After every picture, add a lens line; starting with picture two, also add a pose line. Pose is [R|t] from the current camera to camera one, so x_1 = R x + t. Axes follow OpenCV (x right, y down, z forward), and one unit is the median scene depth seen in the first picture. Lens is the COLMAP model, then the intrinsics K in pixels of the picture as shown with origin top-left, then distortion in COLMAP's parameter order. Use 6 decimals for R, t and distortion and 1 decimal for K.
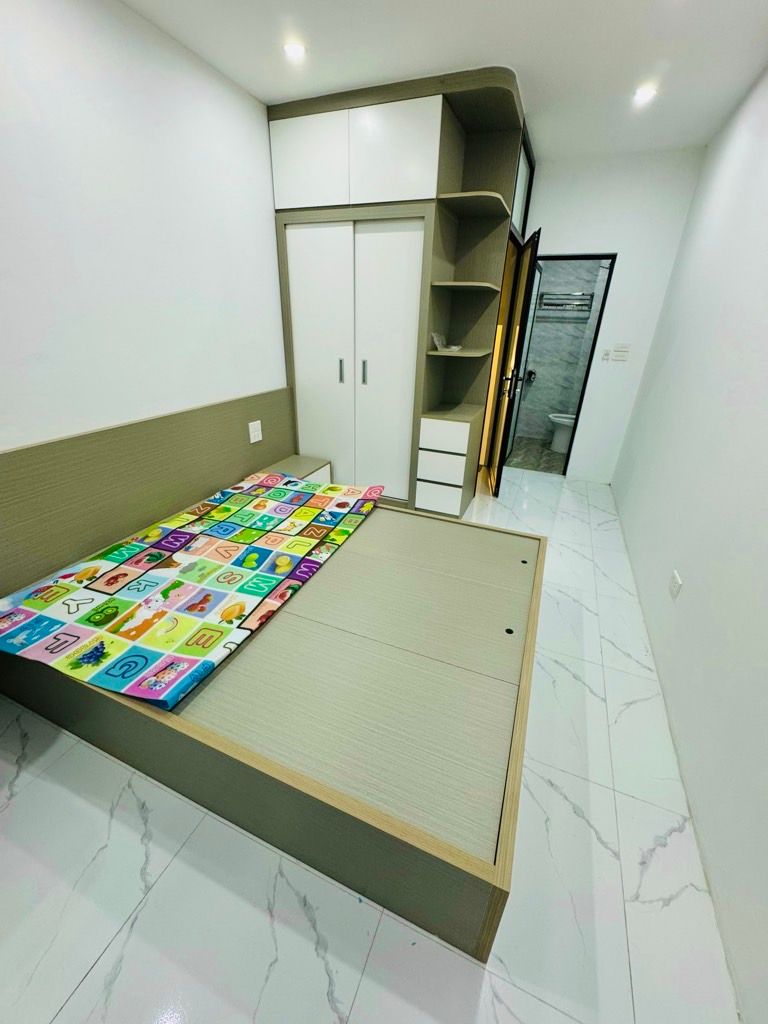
lens RADIAL K [[406.3, 0, 387.4], [0, 406.3, 506.4], [0, 0, 1]] dist [-0.002102, 0.000433]
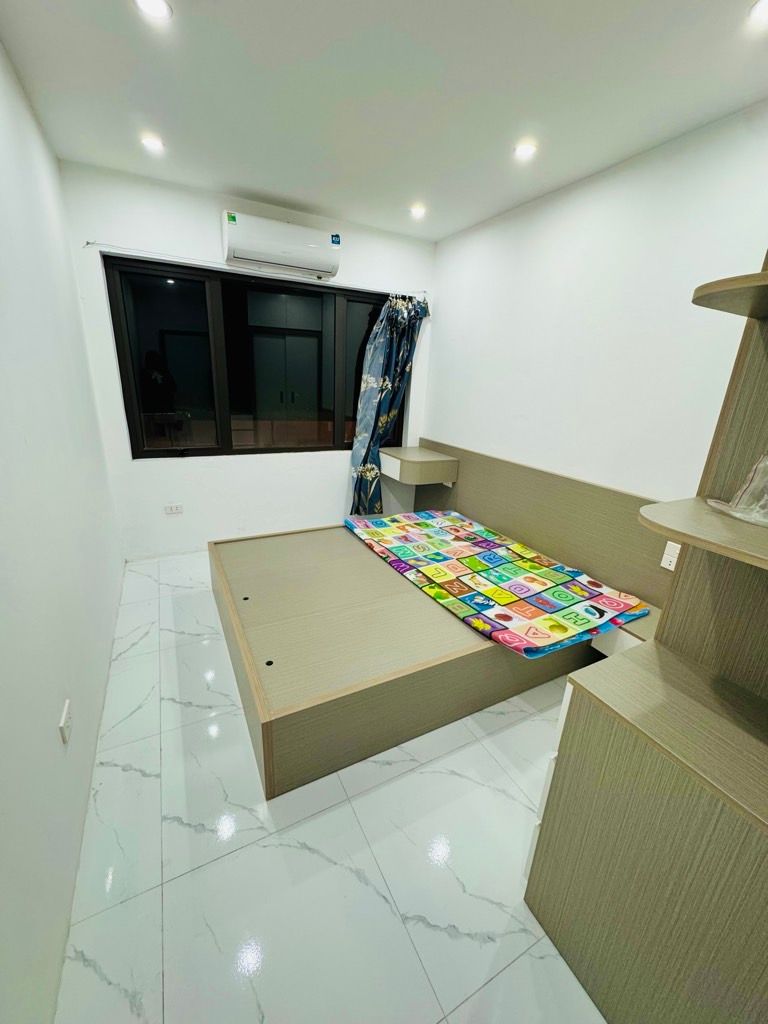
lens RADIAL K [[406.3, 0, 383.2], [0, 406.3, 511.7], [0, 0, 1]] dist [-0.002102, 0.000433]
pose [[-0.631654, 0.193307, -0.750764, 0.703518], [-0.385933, 0.761481, 0.520771, -0.571079], [0.672361, 0.618691, -0.406389, 1.222858]]
